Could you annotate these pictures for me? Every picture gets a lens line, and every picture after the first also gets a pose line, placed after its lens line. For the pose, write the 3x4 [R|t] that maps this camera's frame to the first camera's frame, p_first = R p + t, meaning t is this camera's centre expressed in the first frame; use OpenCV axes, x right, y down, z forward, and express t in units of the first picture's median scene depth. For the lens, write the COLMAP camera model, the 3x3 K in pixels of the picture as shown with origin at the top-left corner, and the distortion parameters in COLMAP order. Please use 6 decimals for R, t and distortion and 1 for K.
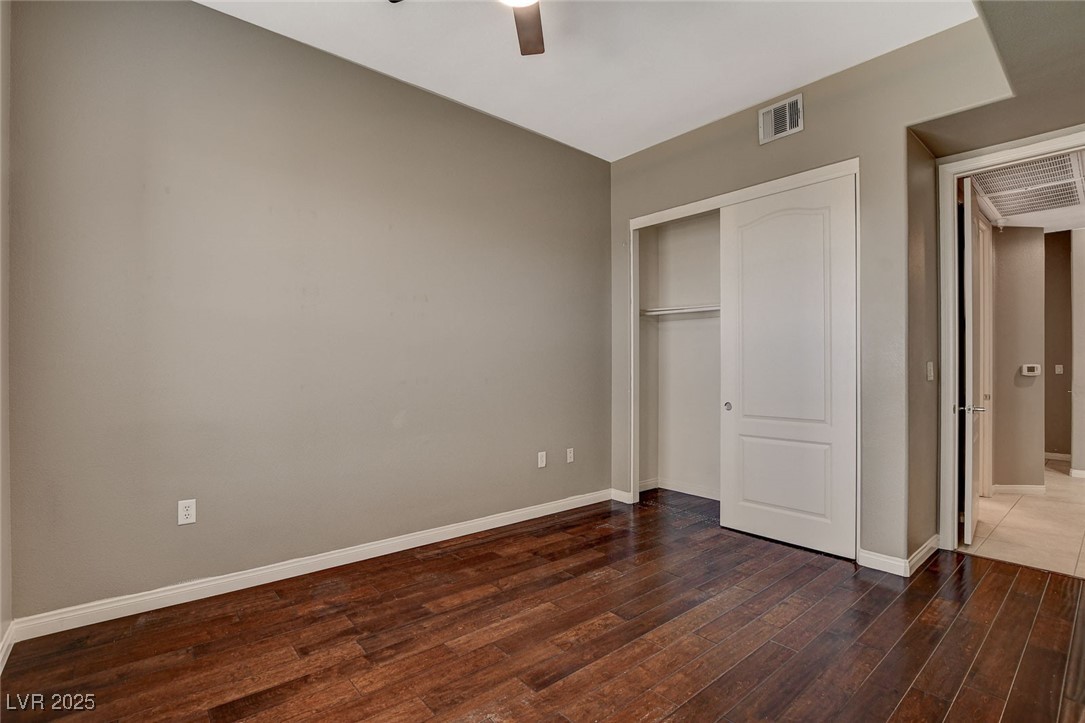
lens RADIAL K [[504.4, 0, 544.6], [0, 504.4, 365.2], [0, 0, 1]] dist [-0.027349, 0.000839]
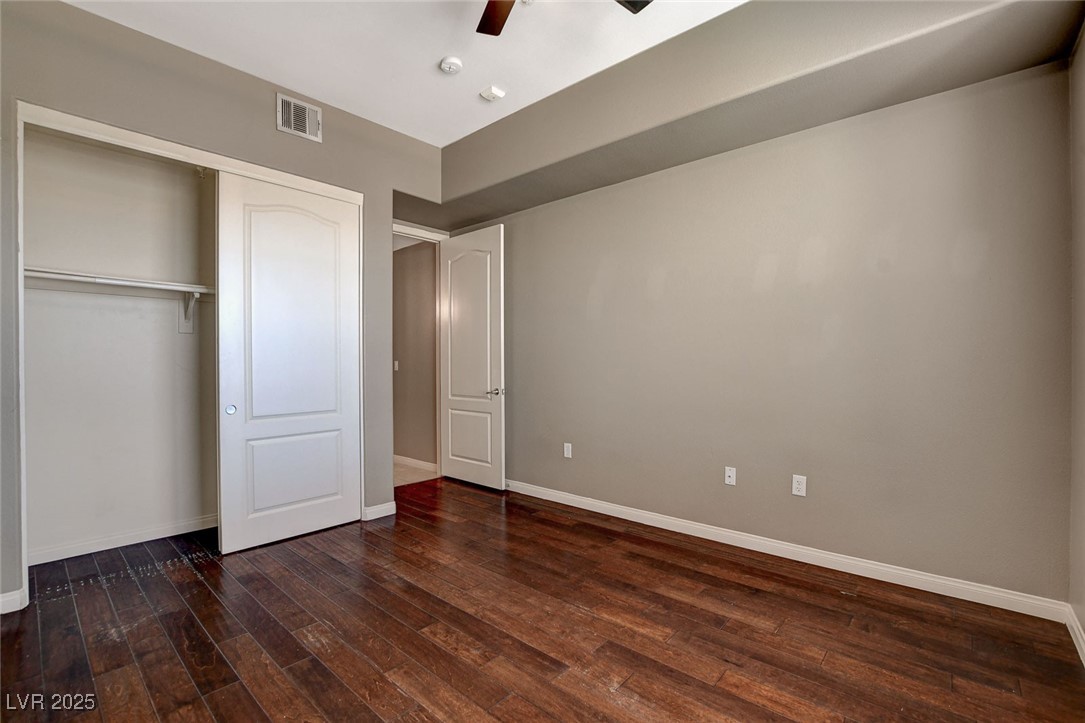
lens RADIAL K [[477.9, 0, 542.2], [0, 477.9, 364.6], [0, 0, 1]] dist [-0.029950, 0.000186]
pose [[-0.137887, -0.006527, 0.990426, -0.638482], [0.001149, 0.999977, 0.006750, 0.000615], [-0.990447, 0.002069, -0.137877, 0.758970]]
